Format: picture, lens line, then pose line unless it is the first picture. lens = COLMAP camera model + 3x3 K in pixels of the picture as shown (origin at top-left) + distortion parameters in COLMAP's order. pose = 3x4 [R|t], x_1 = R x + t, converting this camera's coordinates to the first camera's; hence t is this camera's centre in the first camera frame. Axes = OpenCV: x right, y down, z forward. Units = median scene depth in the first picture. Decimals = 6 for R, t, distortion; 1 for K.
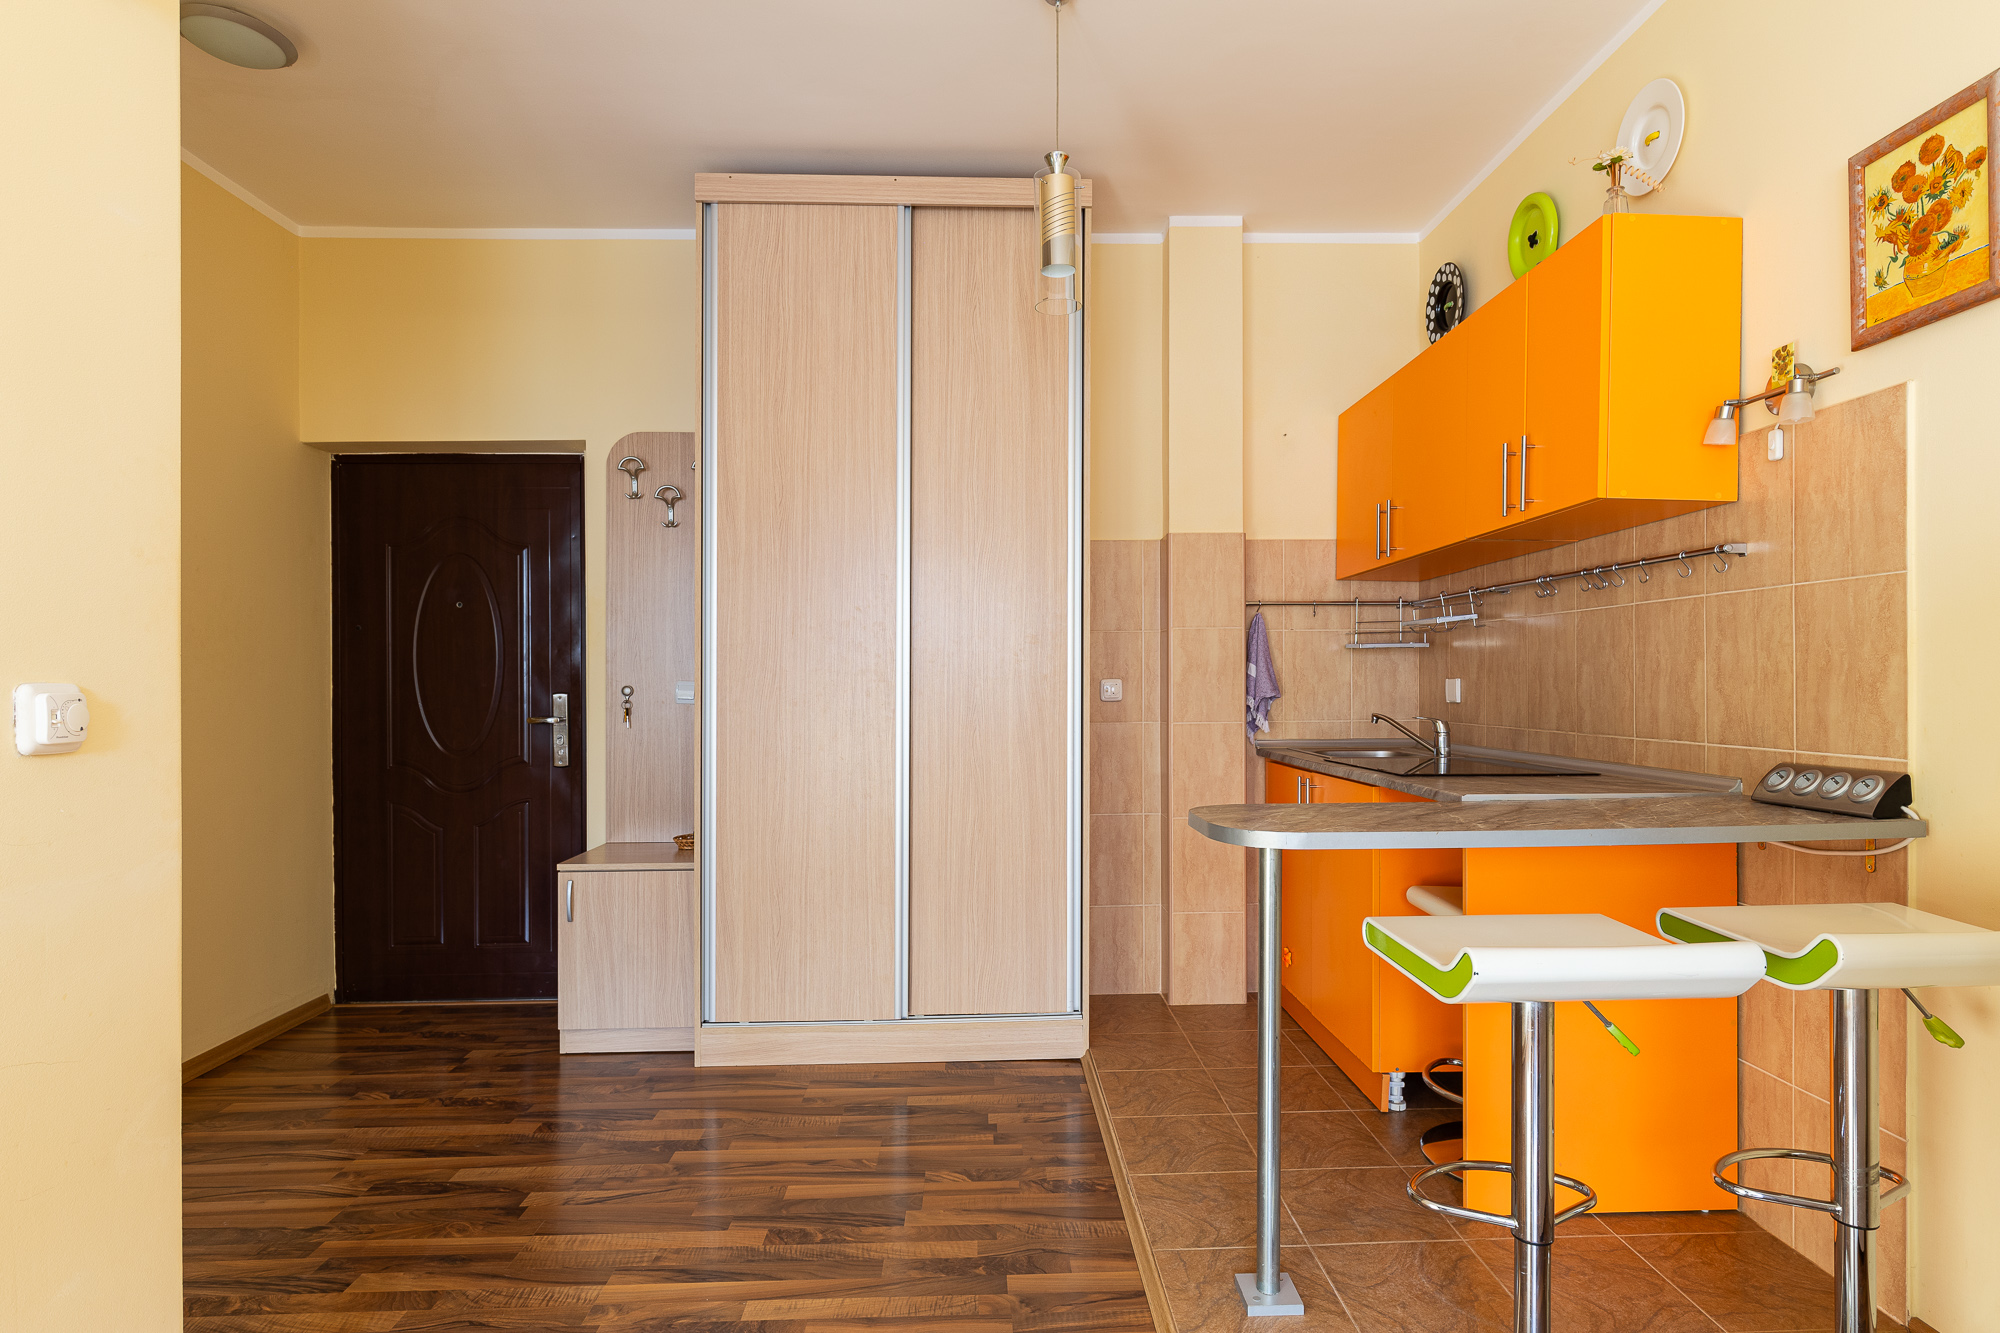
lens RADIAL K [[1068.9, 0, 1010.8], [0, 1068.9, 696.7], [0, 0, 1]] dist [-0.000935, 0.000955]
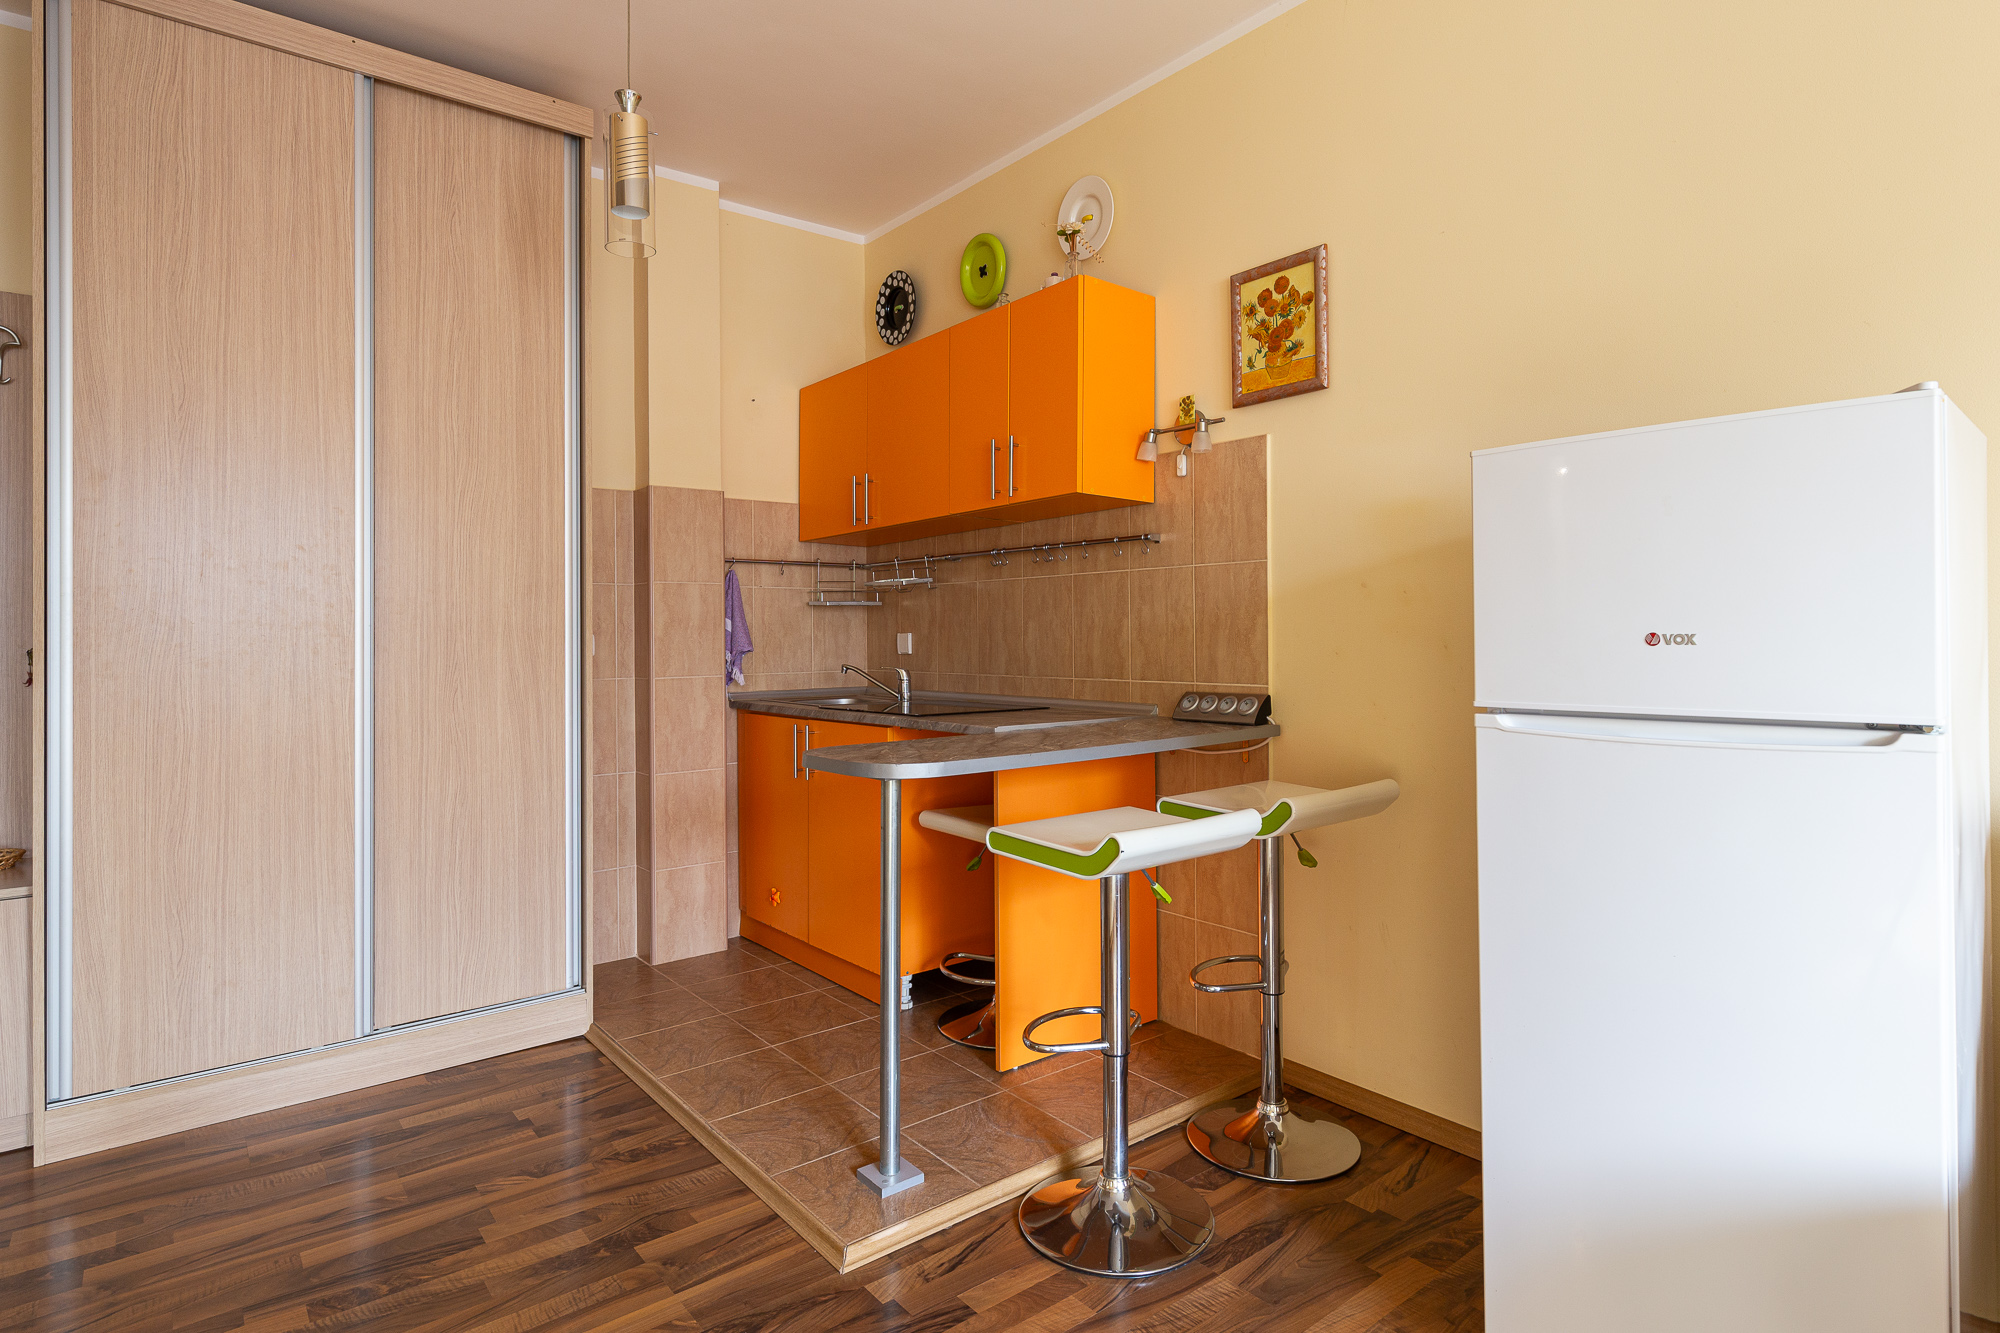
lens RADIAL K [[1068.9, 0, 1038.0], [0, 1068.9, 652.9], [0, 0, 1]] dist [-0.000935, 0.000955]
pose [[0.790219, -0.011484, 0.612717, -0.248307], [0.012168, 0.999921, 0.003048, 0.003373], [-0.612703, 0.005047, 0.790297, 0.006359]]
